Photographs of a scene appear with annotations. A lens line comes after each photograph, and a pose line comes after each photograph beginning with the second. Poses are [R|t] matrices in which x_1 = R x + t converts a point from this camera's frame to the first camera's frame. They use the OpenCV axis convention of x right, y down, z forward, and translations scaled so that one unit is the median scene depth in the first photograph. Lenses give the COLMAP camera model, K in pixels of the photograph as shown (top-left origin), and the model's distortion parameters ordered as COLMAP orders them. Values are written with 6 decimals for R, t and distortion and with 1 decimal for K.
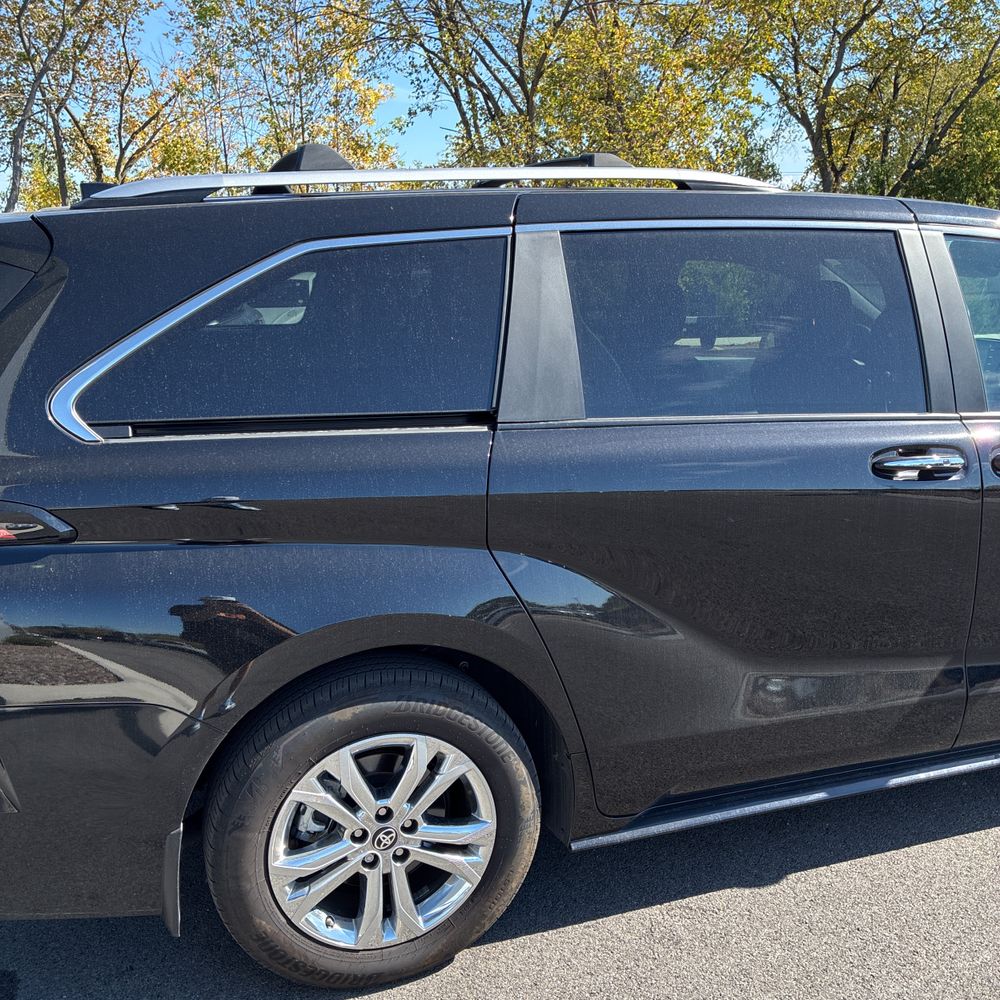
lens RADIAL K [[1015.1, 0, 493.8], [0, 1015.1, 503.1], [0, 0, 1]] dist [0.026735, 0.000000]
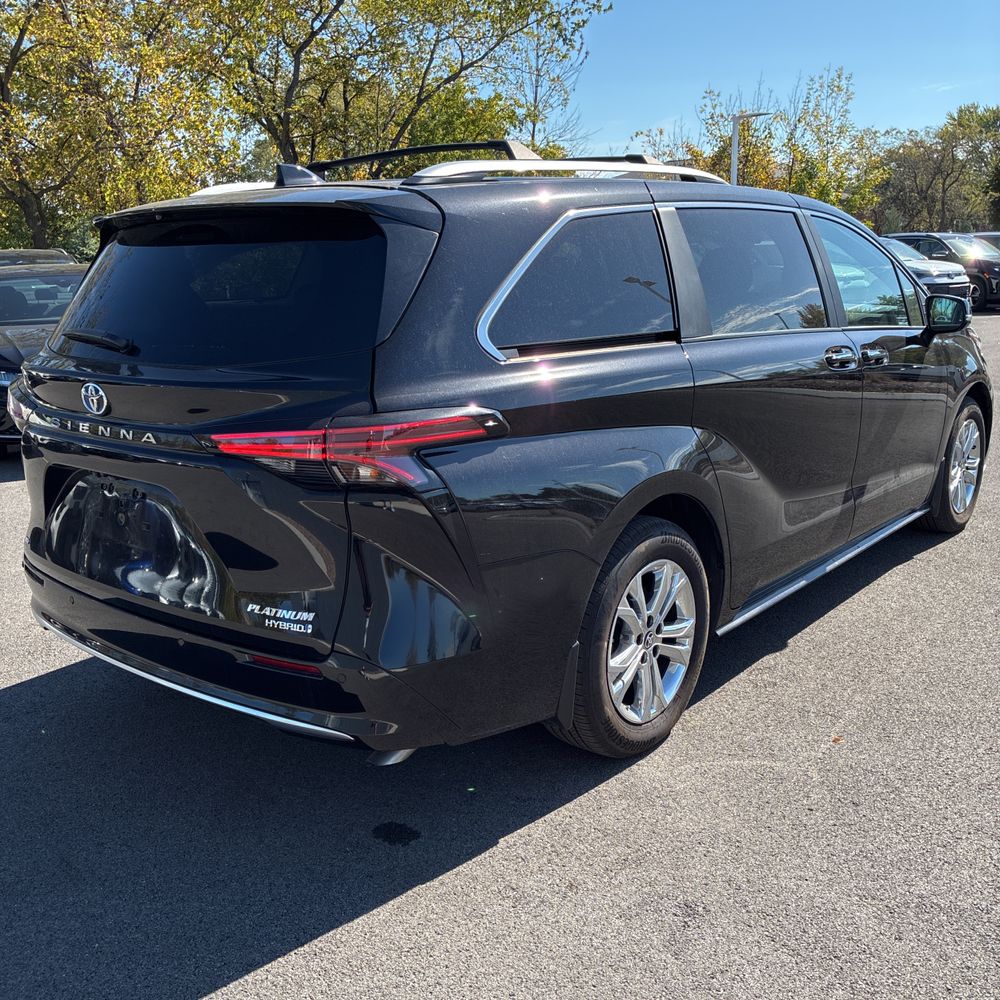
lens RADIAL K [[1015.1, 0, 498.1], [0, 1015.1, 496.9], [0, 0, 1]] dist [0.026735, 0.000000]
pose [[0.859140, -0.129089, 0.495191, -0.948186], [0.133189, 0.990718, 0.027187, 0.069100], [-0.494104, 0.042596, 0.868359, -0.117621]]
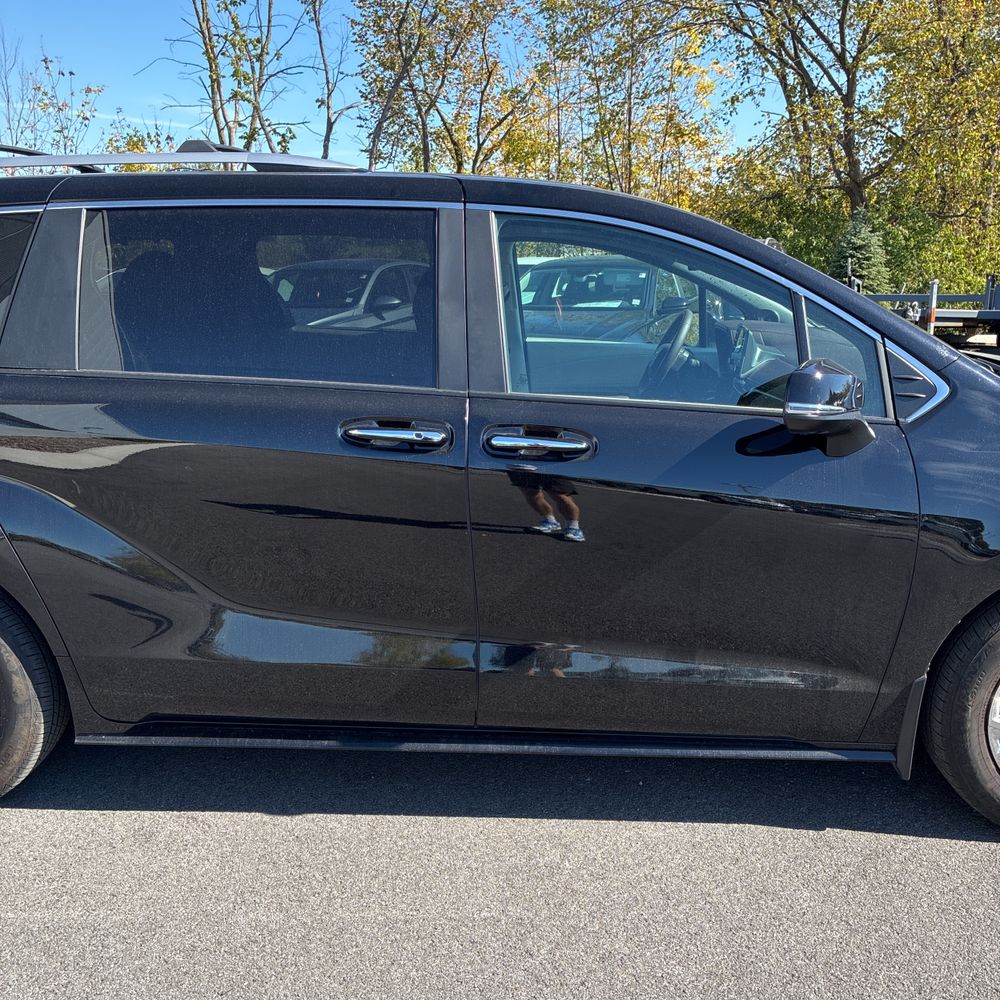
lens RADIAL K [[1015.1, 0, 493.1], [0, 1015.1, 485.3], [0, 0, 1]] dist [0.026735, 0.000000]
pose [[0.928436, 0.090382, -0.360330, 0.231517], [-0.092365, 0.995656, 0.011751, -0.002019], [0.359826, 0.022372, 0.932751, 0.020086]]
